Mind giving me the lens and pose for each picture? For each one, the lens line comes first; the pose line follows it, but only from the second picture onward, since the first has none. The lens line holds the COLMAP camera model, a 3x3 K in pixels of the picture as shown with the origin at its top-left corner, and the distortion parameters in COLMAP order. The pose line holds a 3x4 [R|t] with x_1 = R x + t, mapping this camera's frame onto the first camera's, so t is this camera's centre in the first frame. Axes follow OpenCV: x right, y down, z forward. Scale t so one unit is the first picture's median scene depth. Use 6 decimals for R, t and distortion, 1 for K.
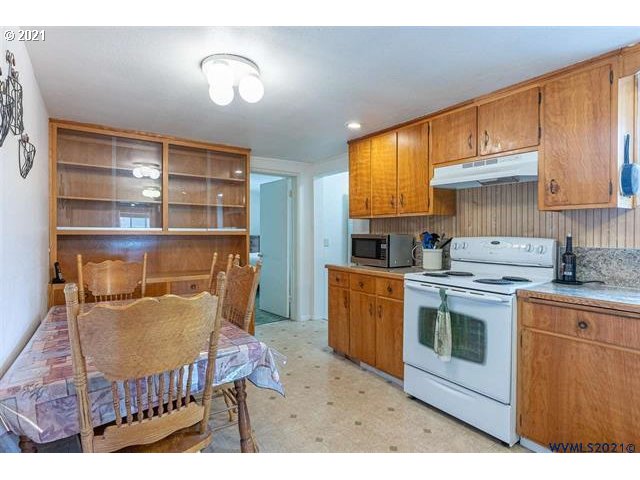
lens RADIAL K [[334.2, 0, 320.0], [0, 334.2, 240.0], [0, 0, 1]] dist [-0.000492, -0.000062]
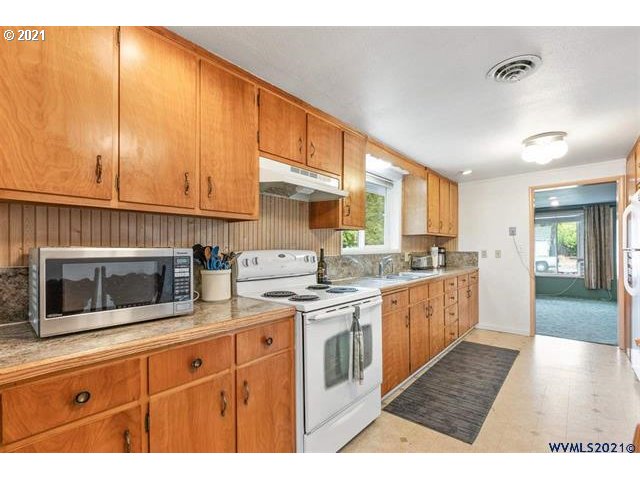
lens RADIAL K [[288.8, 0, 321.5], [0, 288.8, 249.2], [0, 0, 1]] dist [-0.000891, 0.000070]
pose [[-0.233393, -0.002259, 0.972380, -0.375879], [0.025432, 0.999641, 0.008427, -0.018038], [-0.972050, 0.026696, -0.233251, 1.270783]]
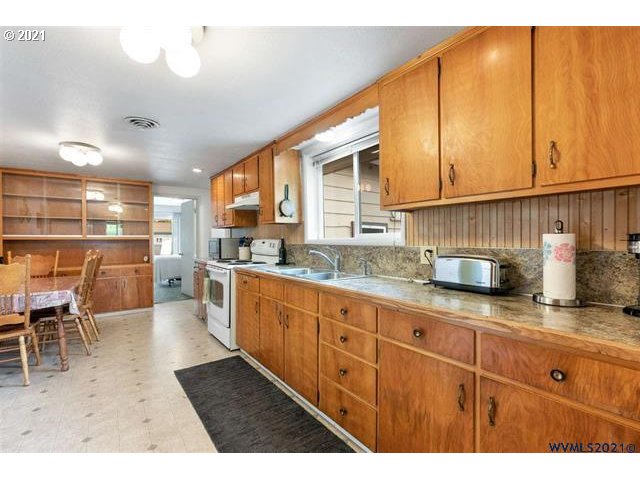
lens RADIAL K [[302.0, 0, 320.0], [0, 302.0, 240.0], [0, 0, 1]] dist [0.010767, 0.000502]
pose [[0.999901, -0.006717, 0.012390, 0.925421], [0.006925, 0.999834, -0.016844, 0.026914], [-0.012275, 0.016928, 0.999781, -0.615827]]
